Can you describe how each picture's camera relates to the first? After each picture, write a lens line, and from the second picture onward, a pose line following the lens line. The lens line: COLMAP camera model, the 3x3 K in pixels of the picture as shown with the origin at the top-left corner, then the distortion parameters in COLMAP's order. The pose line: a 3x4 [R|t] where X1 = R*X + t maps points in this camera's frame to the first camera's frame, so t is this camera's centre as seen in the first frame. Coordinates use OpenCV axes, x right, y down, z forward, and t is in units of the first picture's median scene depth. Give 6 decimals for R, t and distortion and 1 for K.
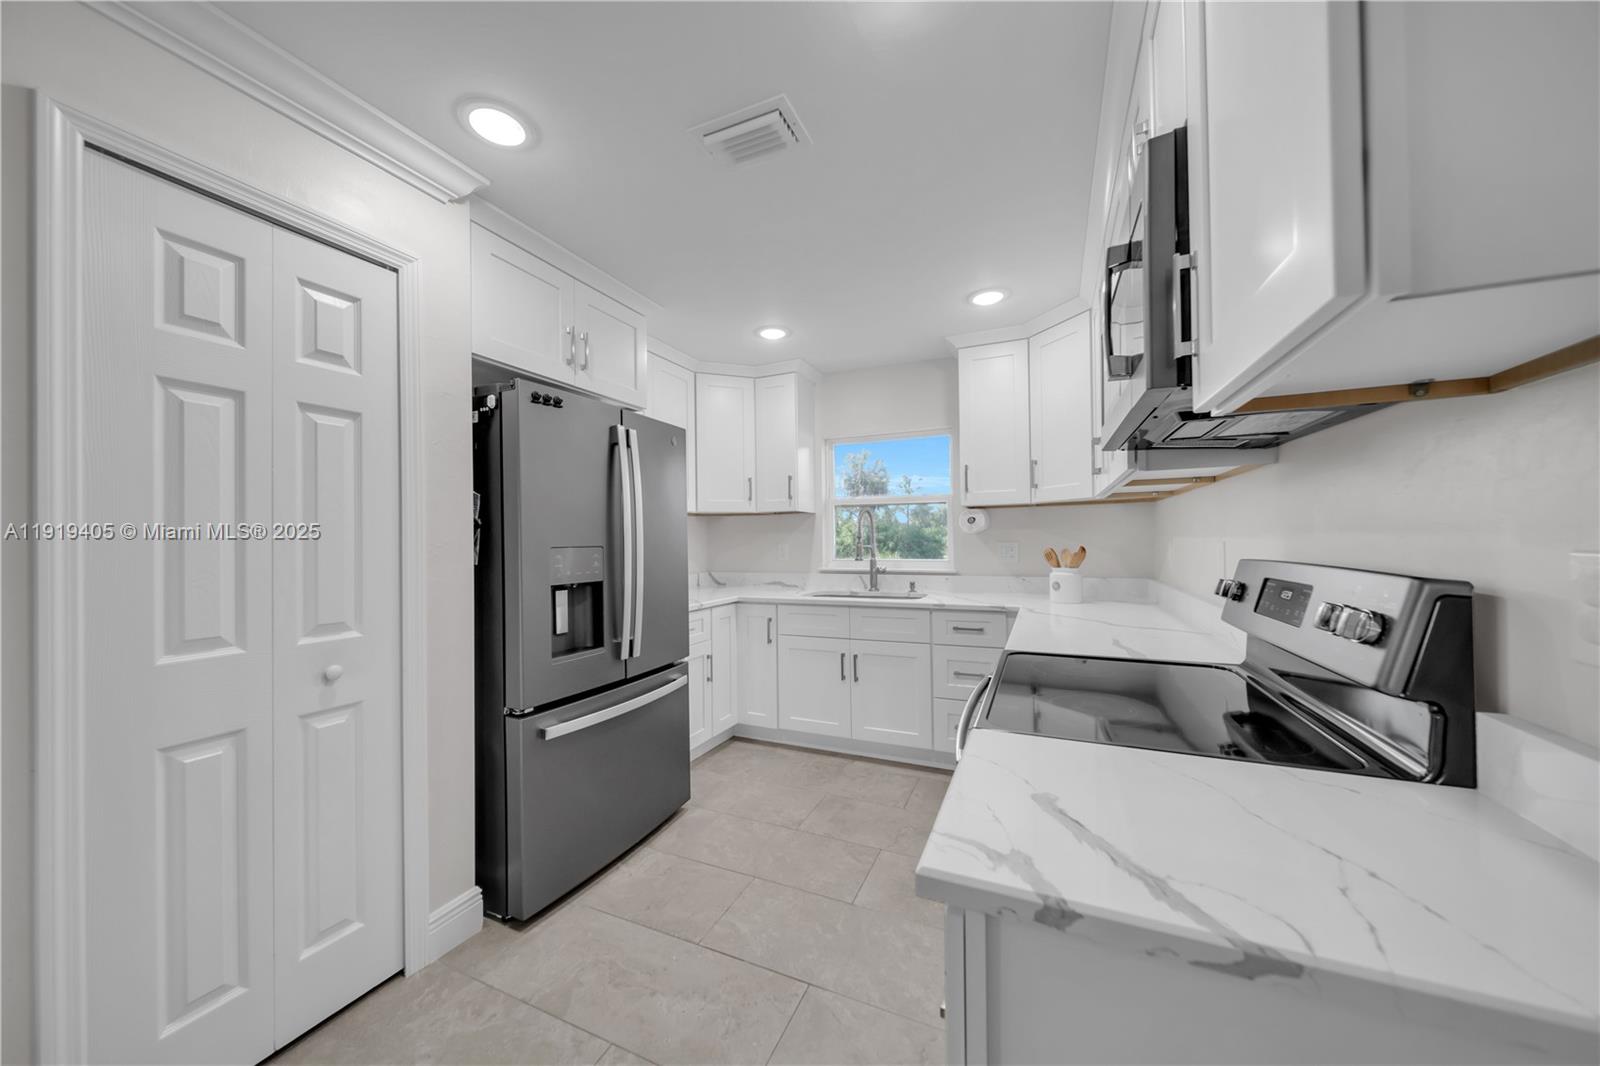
lens RADIAL K [[552.9, 0, 797.2], [0, 552.9, 535.6], [0, 0, 1]] dist [0.000088, -0.001357]
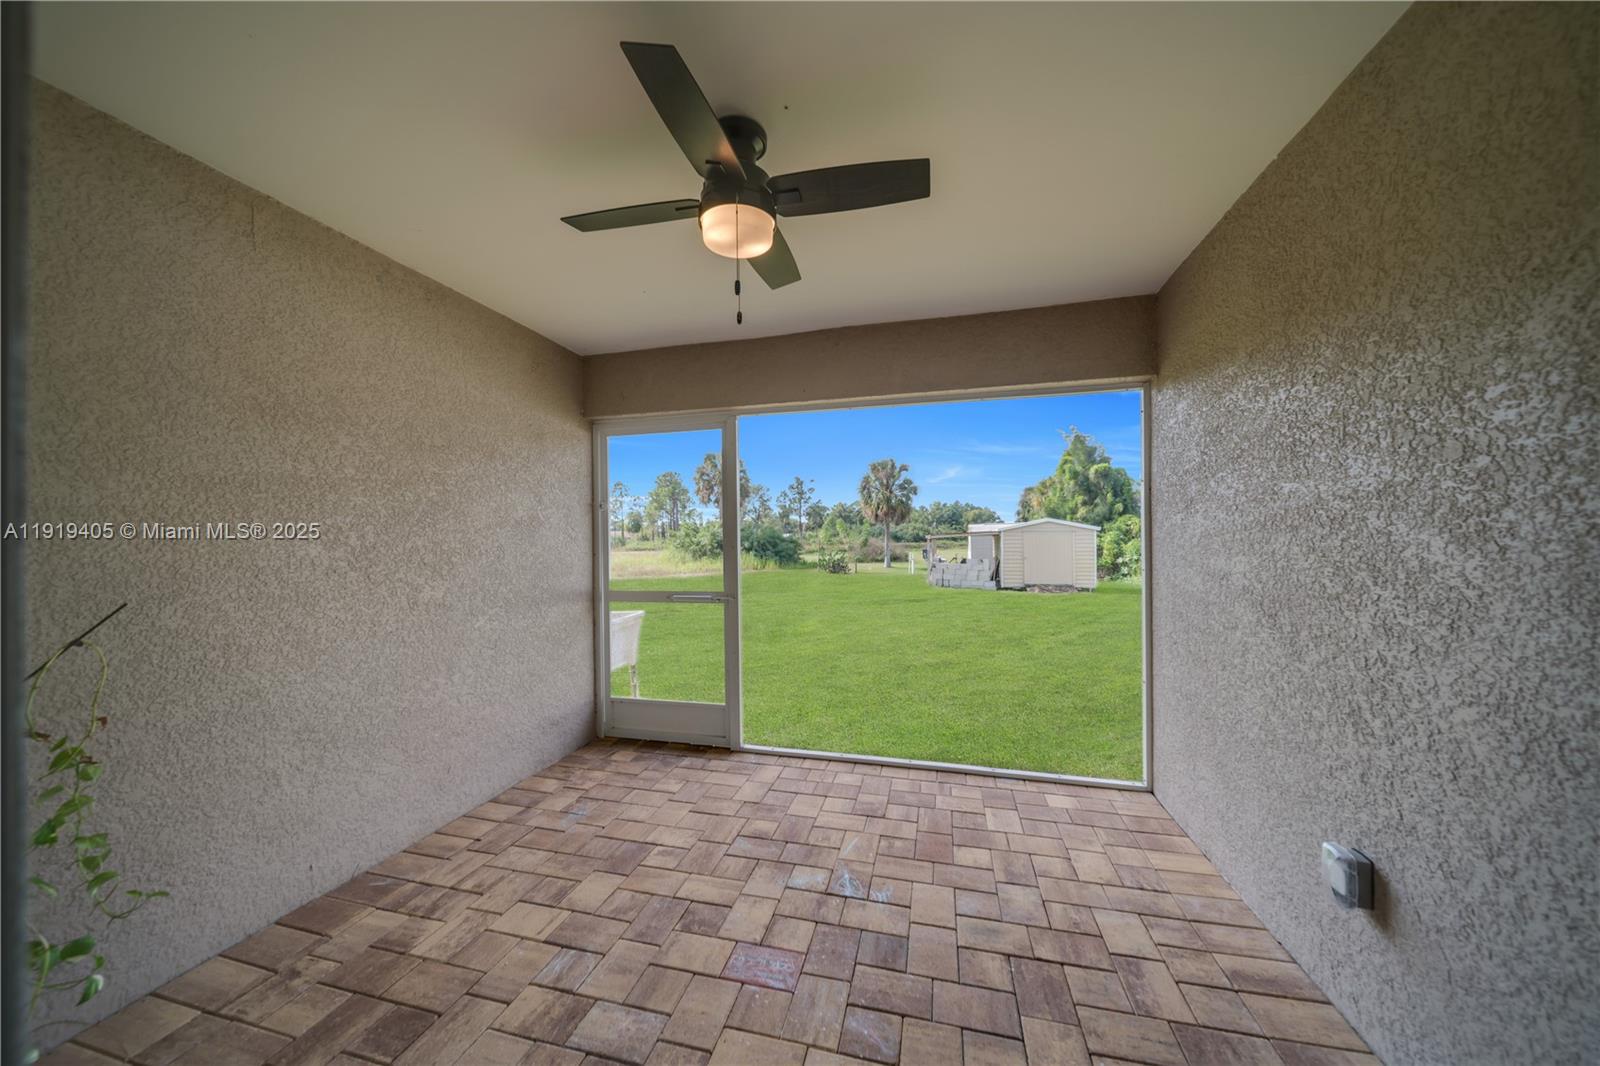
lens RADIAL K [[552.9, 0, 799.8], [0, 552.9, 537.7], [0, 0, 1]] dist [0.000088, -0.001357]
pose [[0.984702, 0.000646, 0.174248, 1.620021], [-0.001325, 0.999992, 0.003777, -0.008737], [-0.174244, -0.003950, 0.984695, -0.395778]]
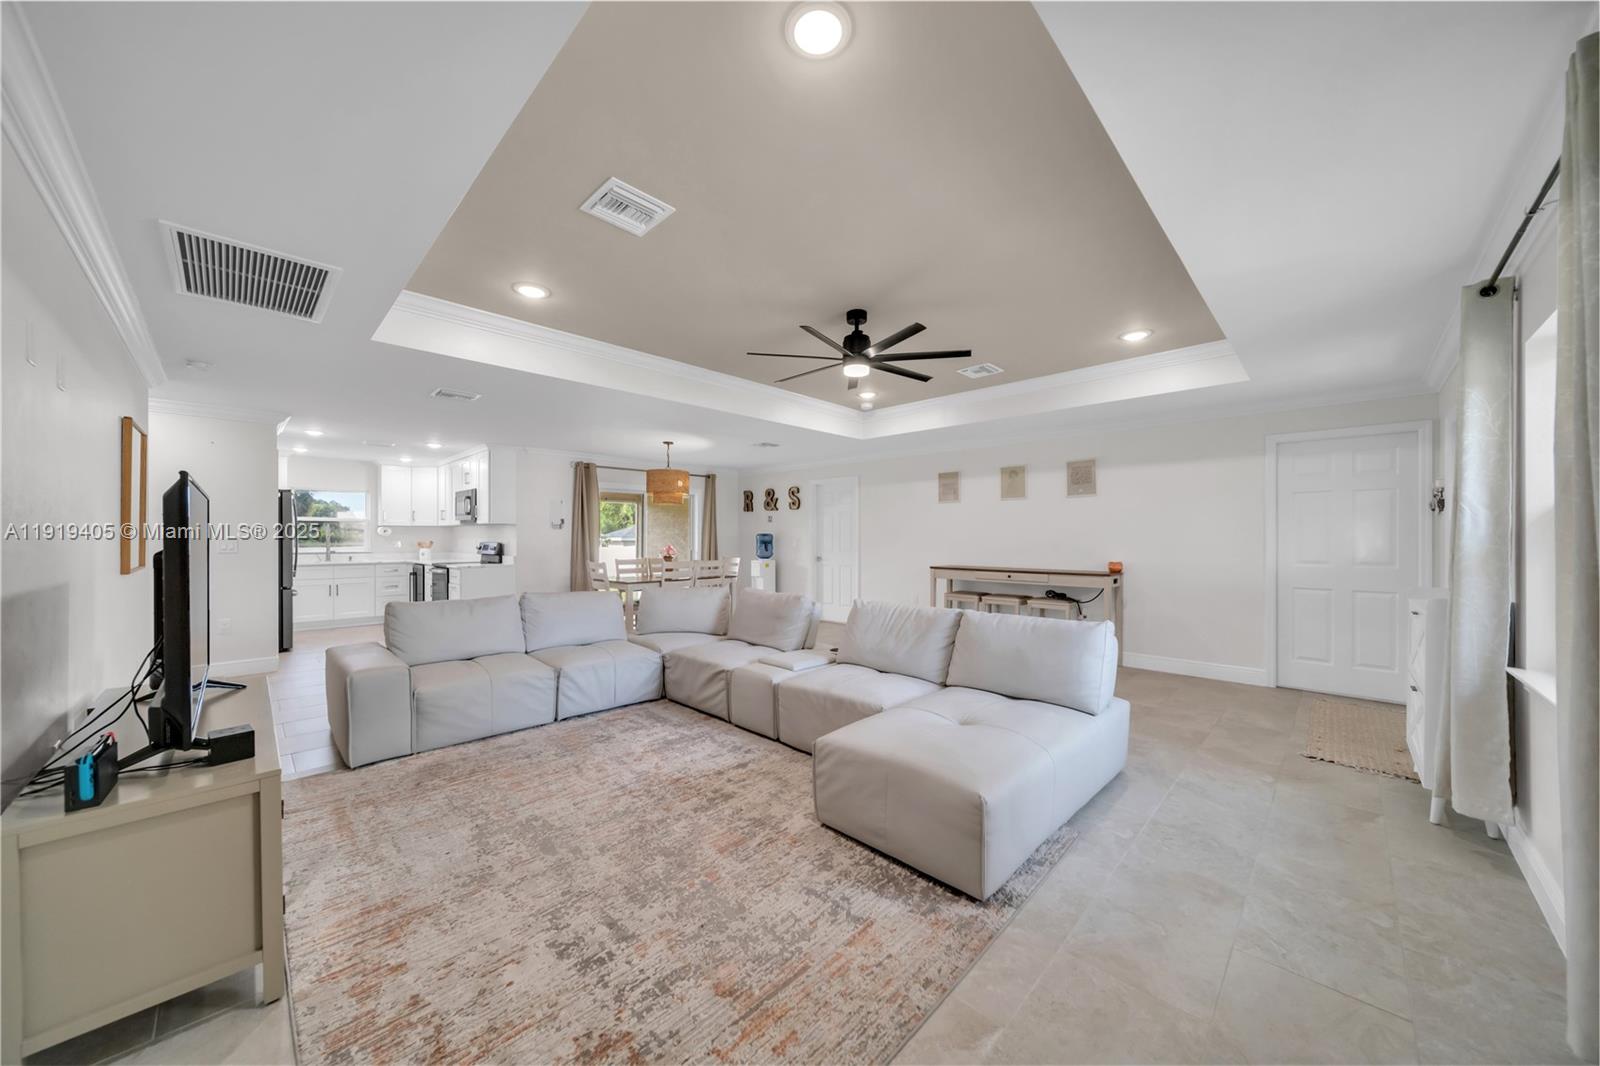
lens RADIAL K [[552.9, 0, 802.5], [0, 552.9, 539.5], [0, 0, 1]] dist [0.000088, -0.001357]
pose [[0.344242, 0.009092, 0.938837, -2.552991], [-0.012290, 0.999911, -0.005177, 0.001873], [-0.938800, -0.009756, 0.344323, -3.055997]]
